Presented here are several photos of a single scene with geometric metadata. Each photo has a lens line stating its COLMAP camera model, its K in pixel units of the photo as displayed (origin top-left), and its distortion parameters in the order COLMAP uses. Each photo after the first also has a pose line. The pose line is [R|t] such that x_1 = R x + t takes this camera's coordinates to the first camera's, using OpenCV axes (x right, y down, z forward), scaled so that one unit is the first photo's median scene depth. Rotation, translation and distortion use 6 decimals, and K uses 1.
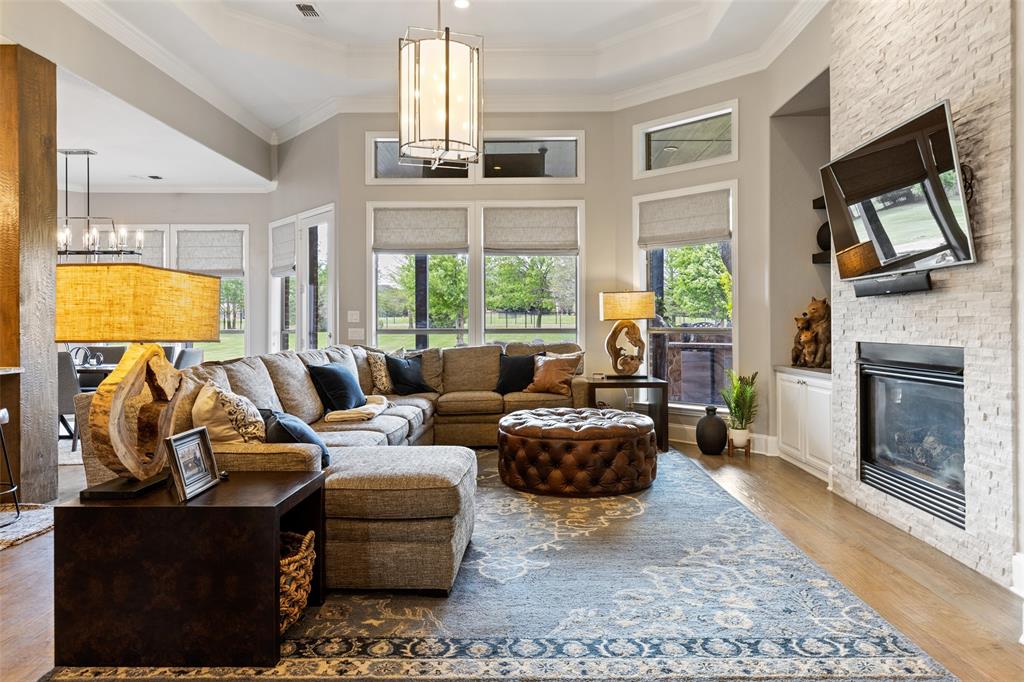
lens RADIAL K [[669.8, 0, 514.9], [0, 669.8, 322.7], [0, 0, 1]] dist [0.010655, -0.000013]
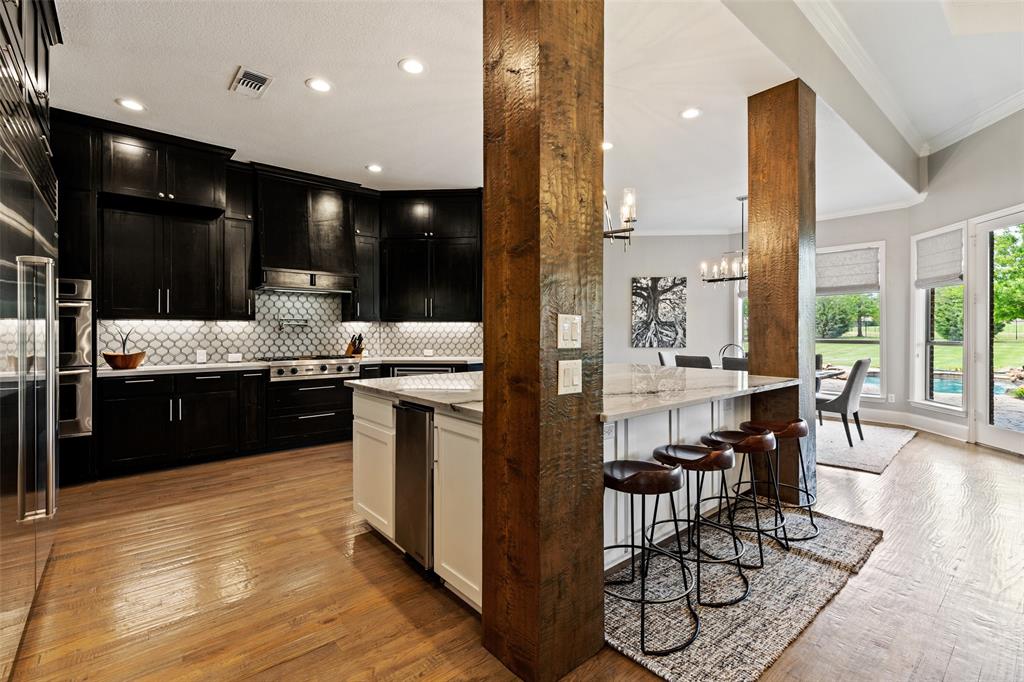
lens RADIAL K [[464.0, 0, 519.7], [0, 464.0, 330.1], [0, 0, 1]] dist [0.001009, -0.000159]
pose [[0.666512, 0.002823, -0.745489, -0.317300], [-0.002851, 0.999995, 0.001237, -0.006948], [0.745489, 0.001301, 0.666516, 0.117724]]
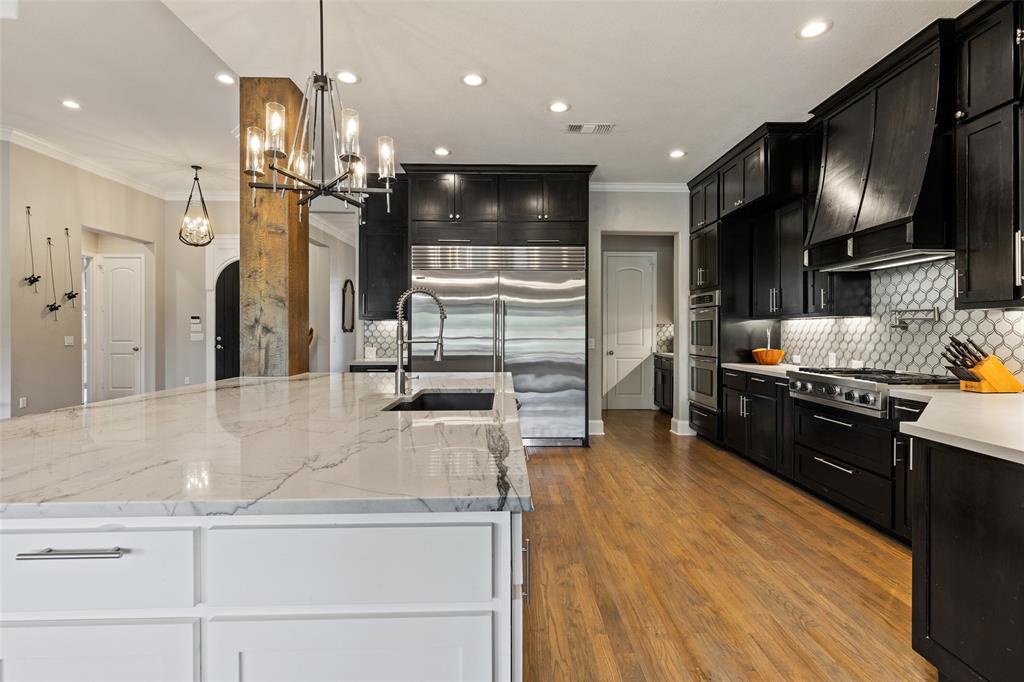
lens RADIAL K [[487.1, 0, 519.8], [0, 487.1, 334.2], [0, 0, 1]] dist [-0.003269, -0.000390]
pose [[-0.998700, 0.005172, -0.050713, -0.760128], [0.004858, 0.999968, 0.006316, -0.003968], [0.050744, 0.006061, -0.998693, 0.866677]]
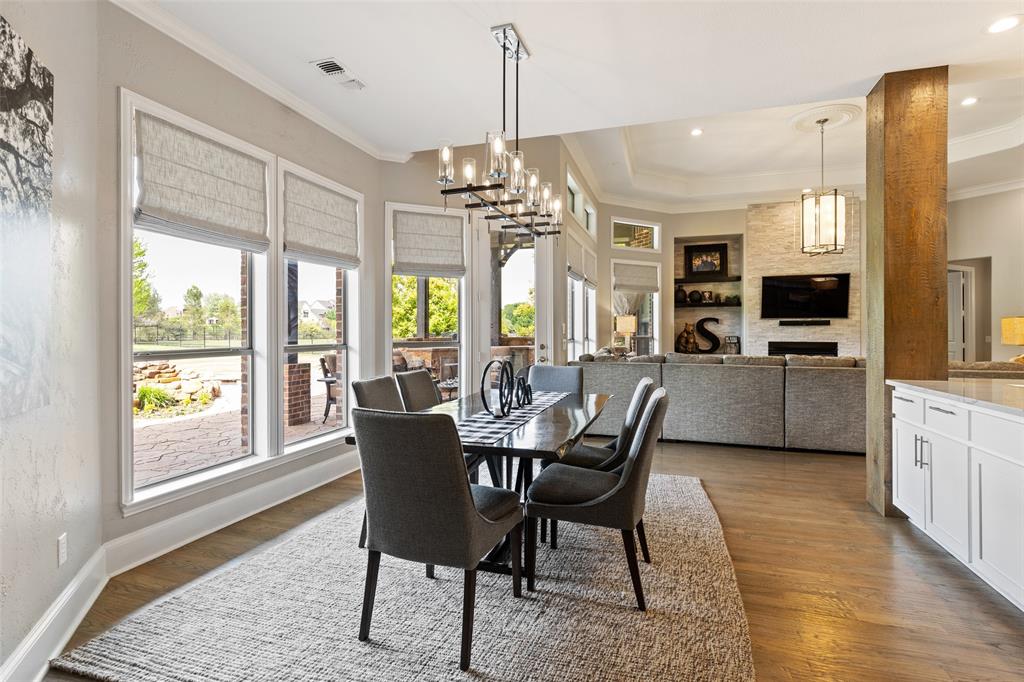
lens RADIAL K [[485.3, 0, 510.0], [0, 485.3, 331.2], [0, 0, 1]] dist [-0.001738, -0.000211]
pose [[0.298715, 0.004665, 0.954331, -1.131385], [-0.005650, 0.999979, -0.003120, -0.000690], [-0.954326, -0.004460, 0.298735, 0.938357]]
